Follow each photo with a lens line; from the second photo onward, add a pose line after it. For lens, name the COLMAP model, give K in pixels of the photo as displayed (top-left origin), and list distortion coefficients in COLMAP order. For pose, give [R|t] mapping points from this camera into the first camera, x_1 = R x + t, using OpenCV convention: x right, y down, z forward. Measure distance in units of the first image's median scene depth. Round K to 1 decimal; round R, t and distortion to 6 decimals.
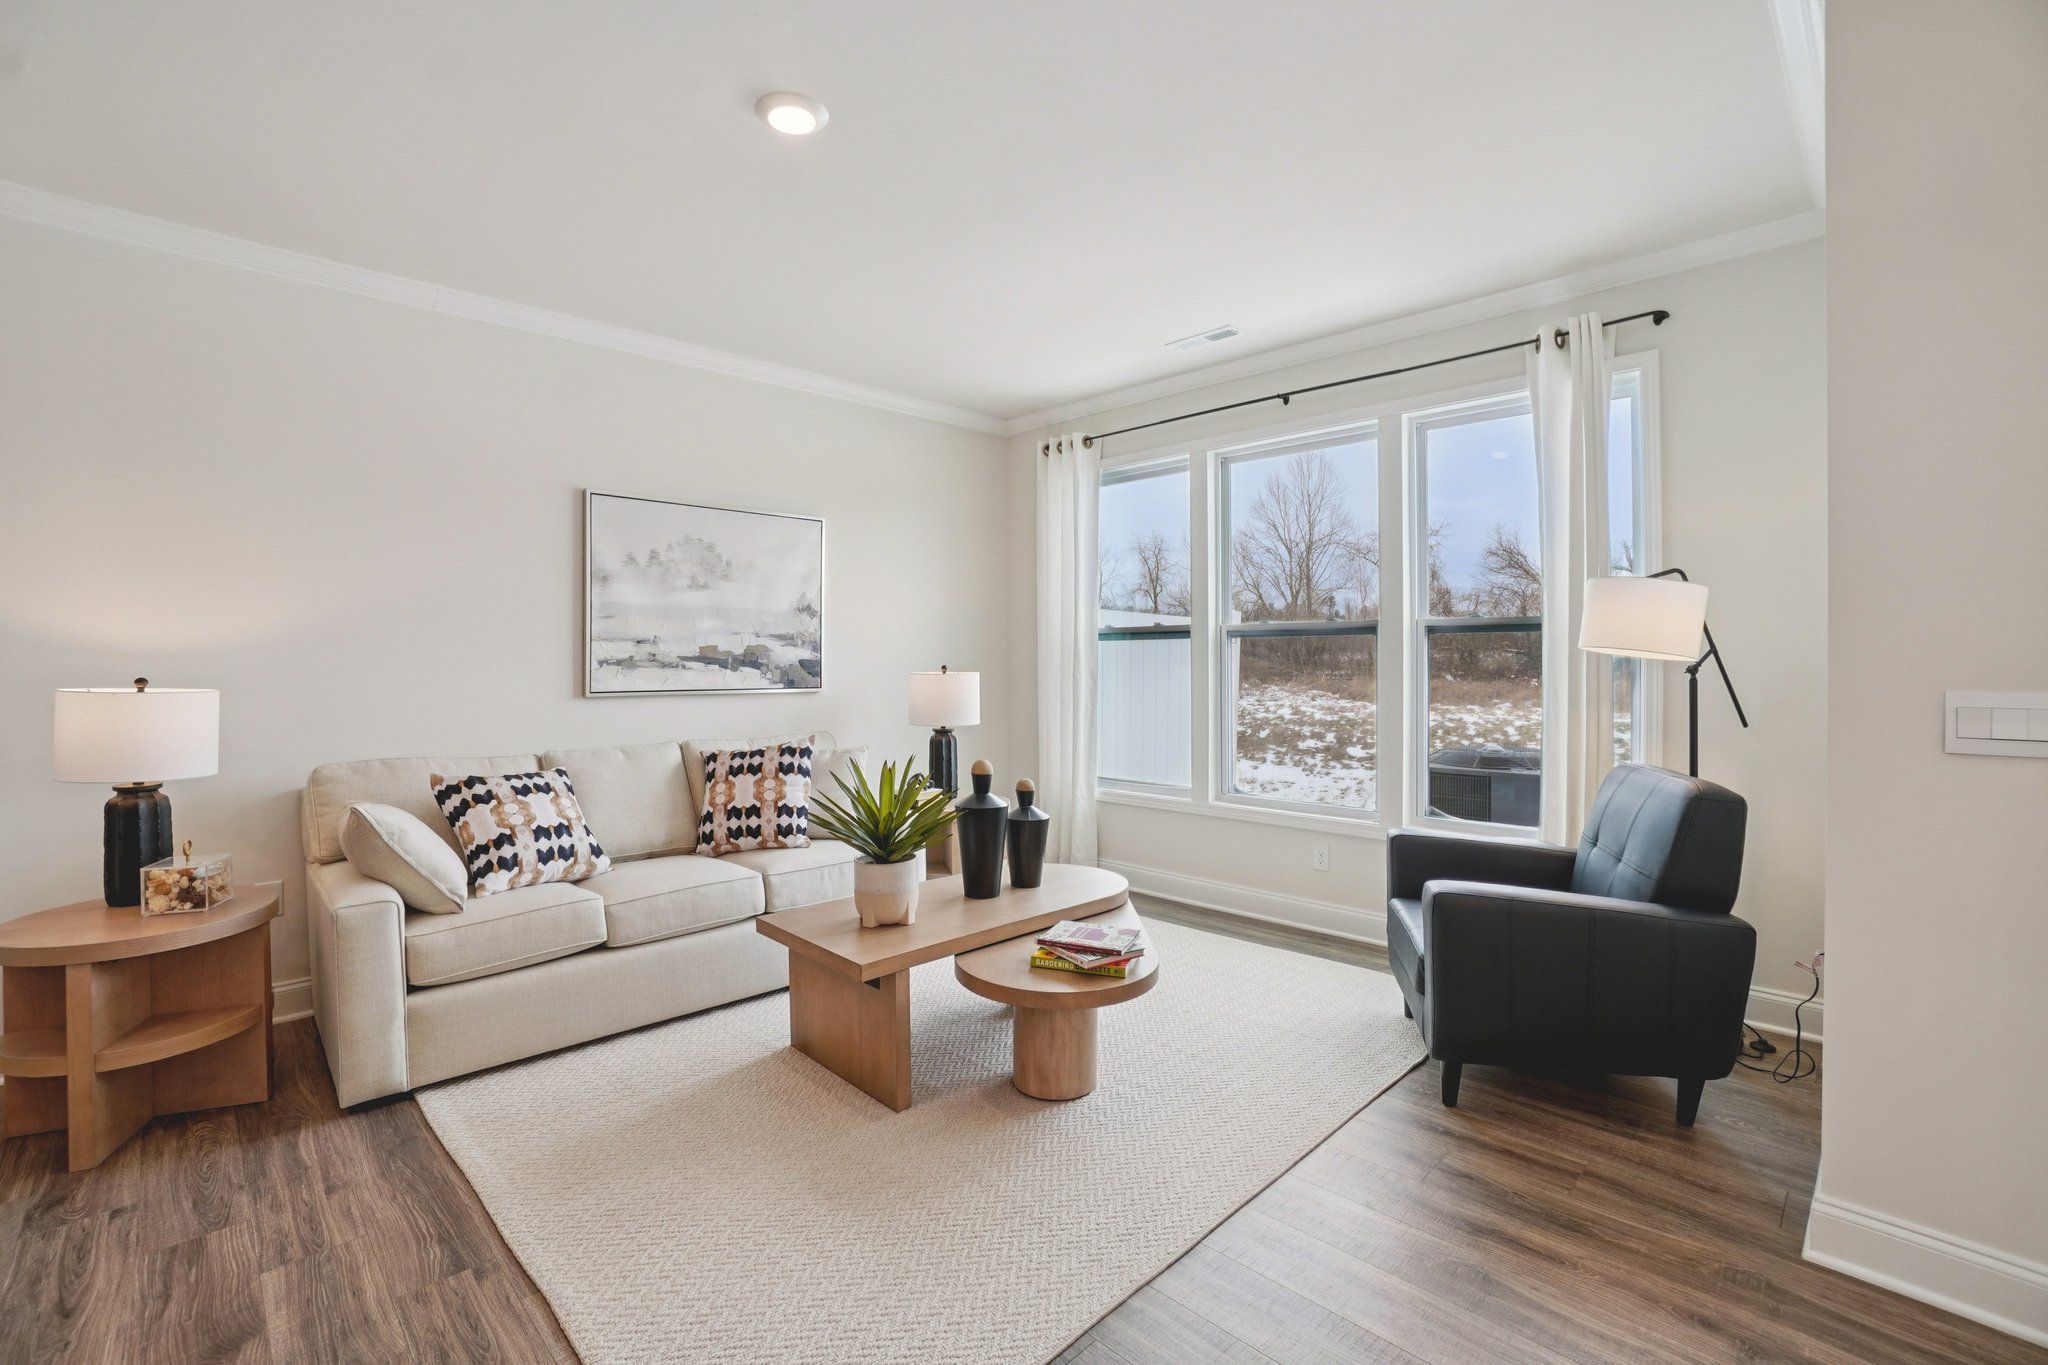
lens RADIAL K [[901.3, 0, 1019.0], [0, 901.3, 661.1], [0, 0, 1]] dist [-0.064821, 0.022088]
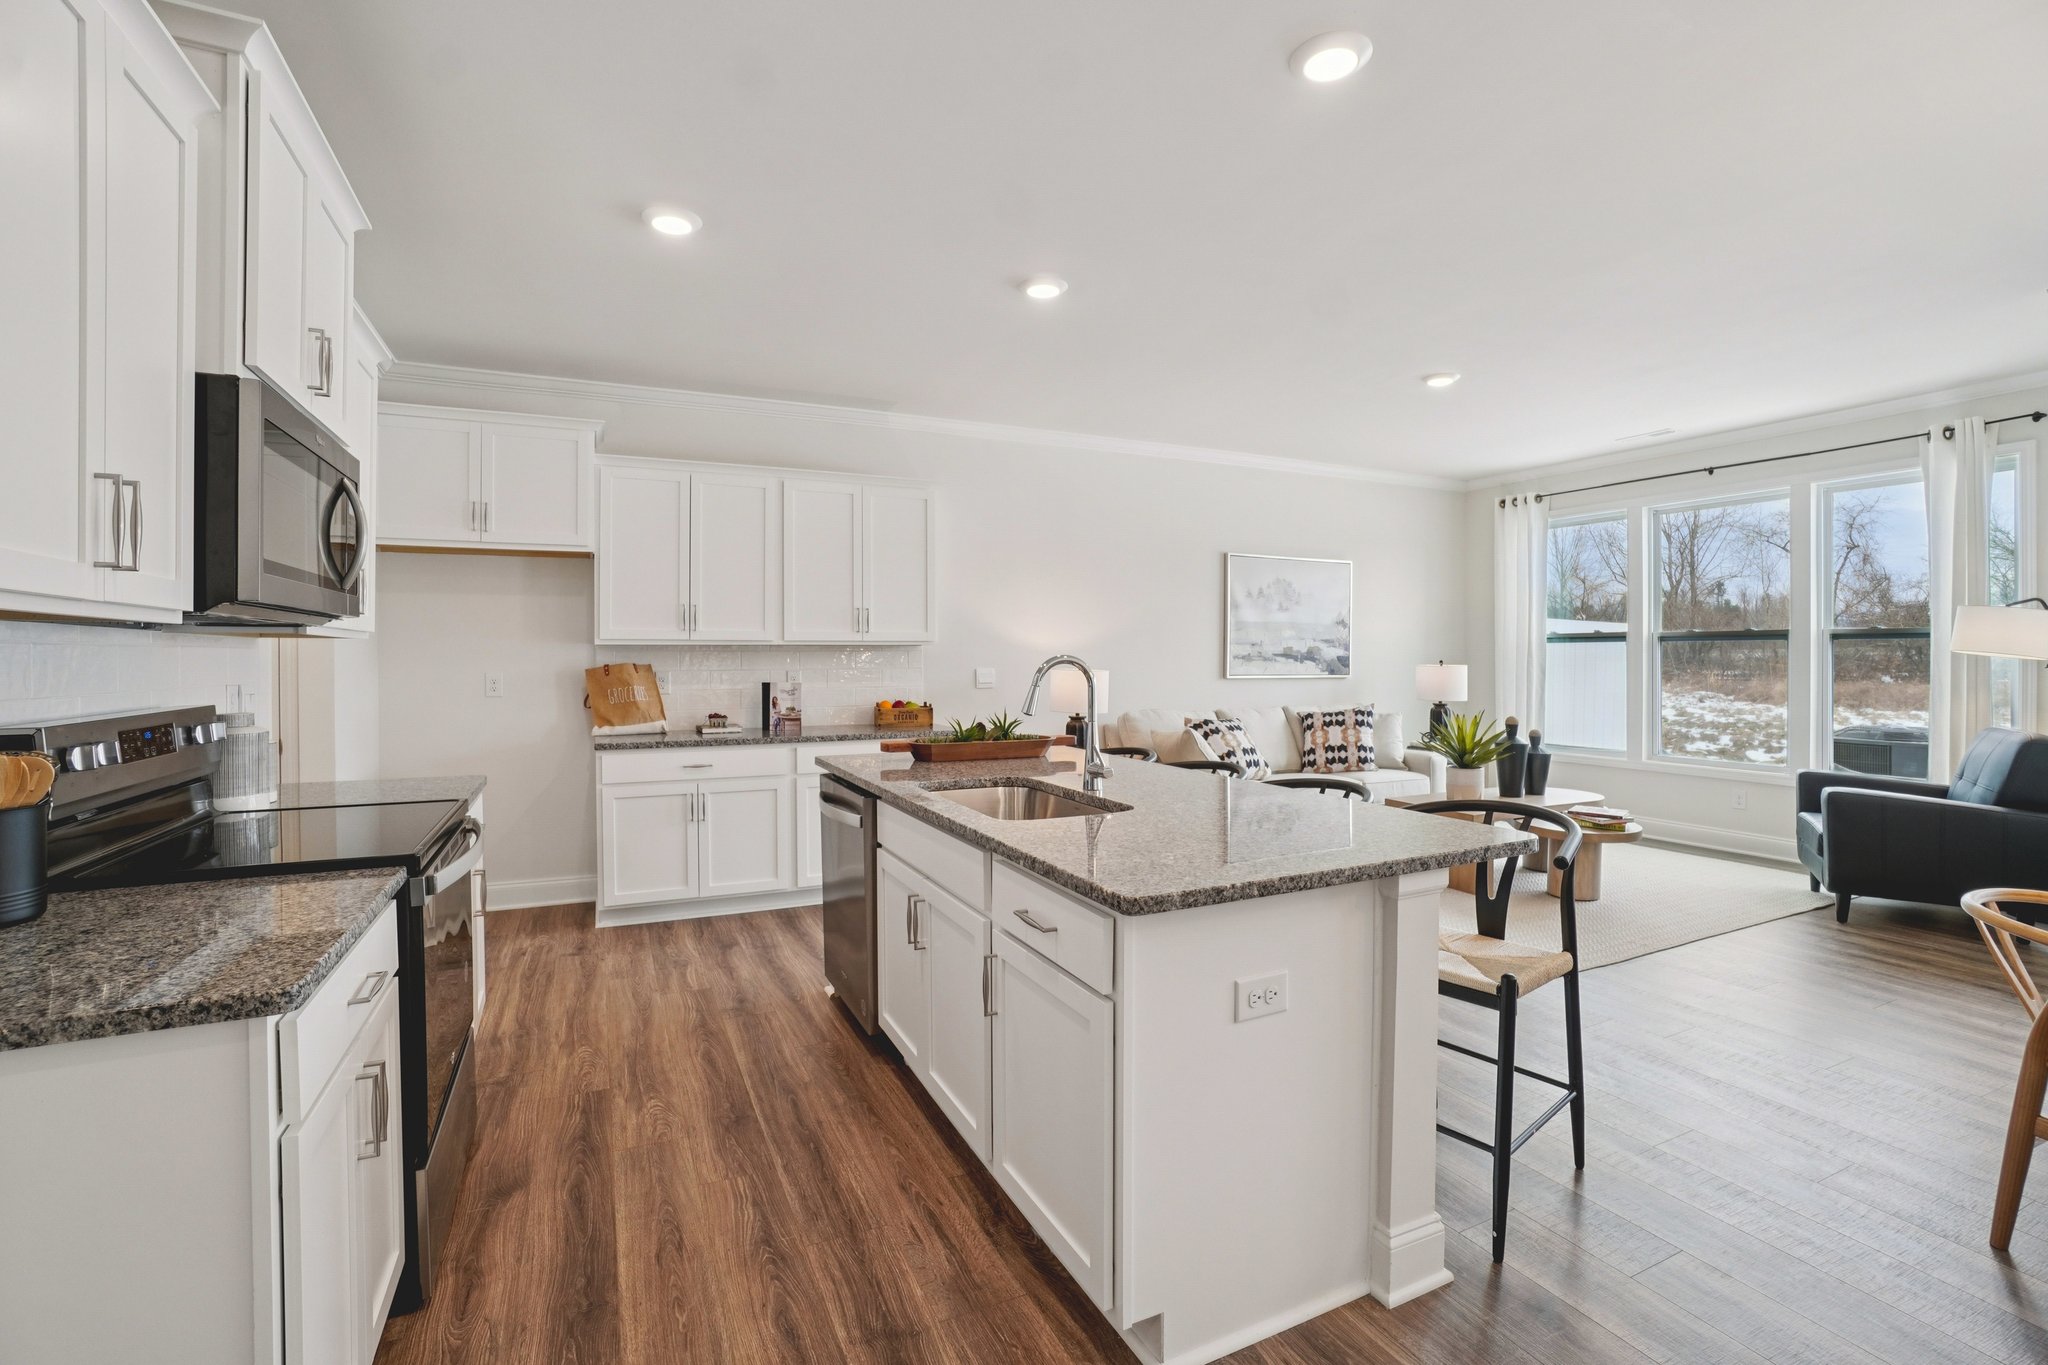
lens RADIAL K [[901.3, 0, 1019.0], [0, 901.3, 661.1], [0, 0, 1]] dist [-0.064821, 0.022088]
pose [[0.942495, 0.005345, -0.334178, -0.296383], [-0.003862, 0.999980, 0.005102, 0.001345], [0.334198, -0.003518, 0.942496, -0.721736]]
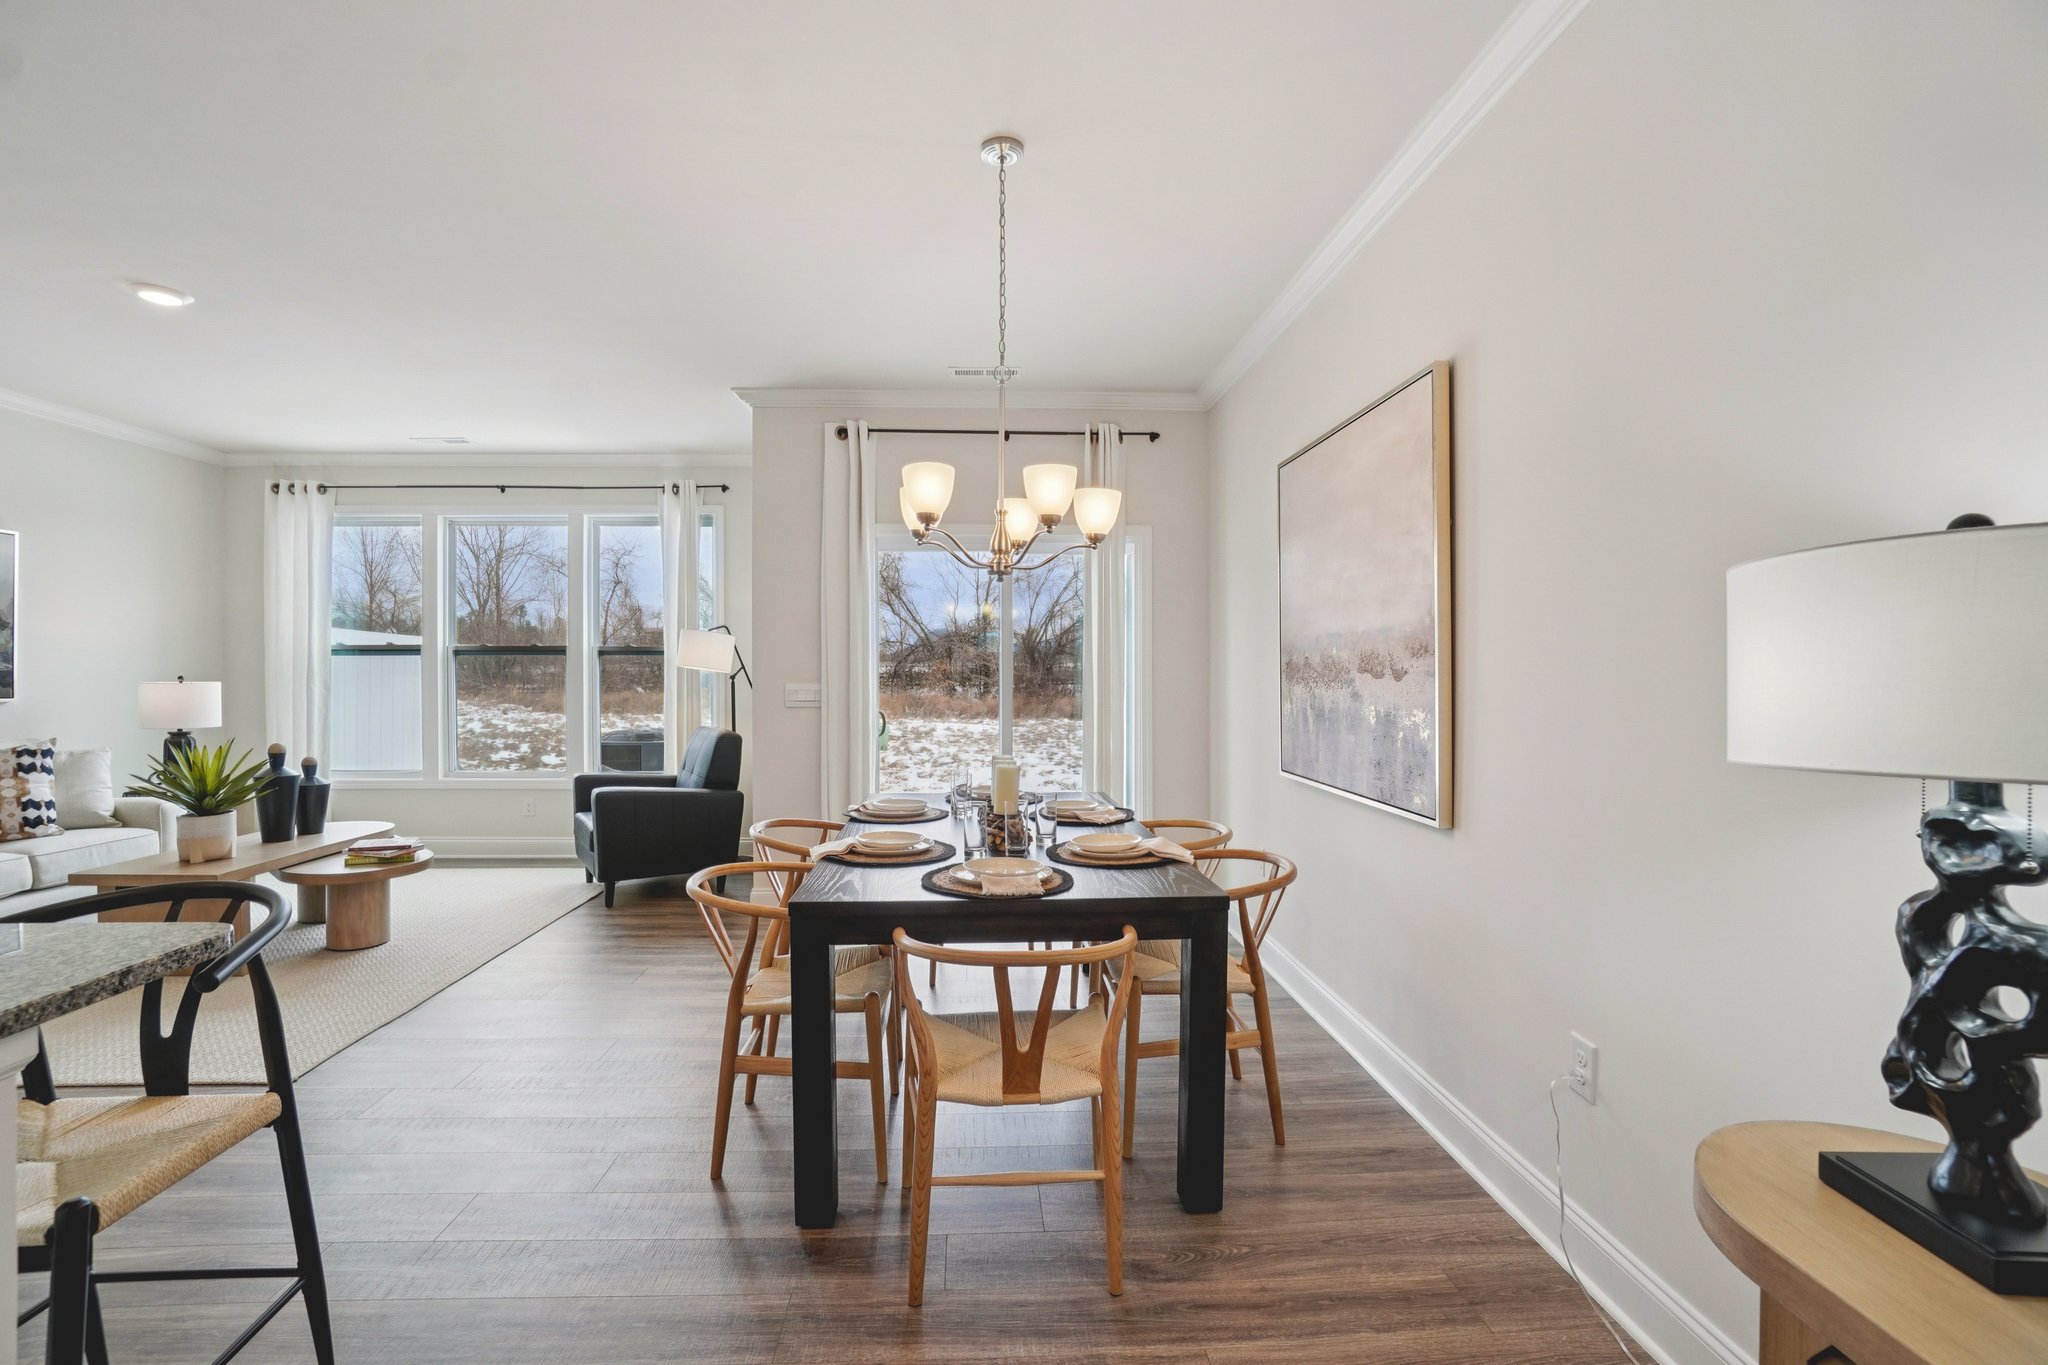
lens RADIAL K [[902.4, 0, 1003.2], [0, 902.4, 679.6], [0, 0, 1]] dist [-0.072815, 0.029447]
pose [[0.671890, -0.003593, 0.740642, -0.232697], [-0.000712, 0.999985, 0.005497, 0.003277], [-0.740651, -0.004221, 0.671877, -0.602864]]
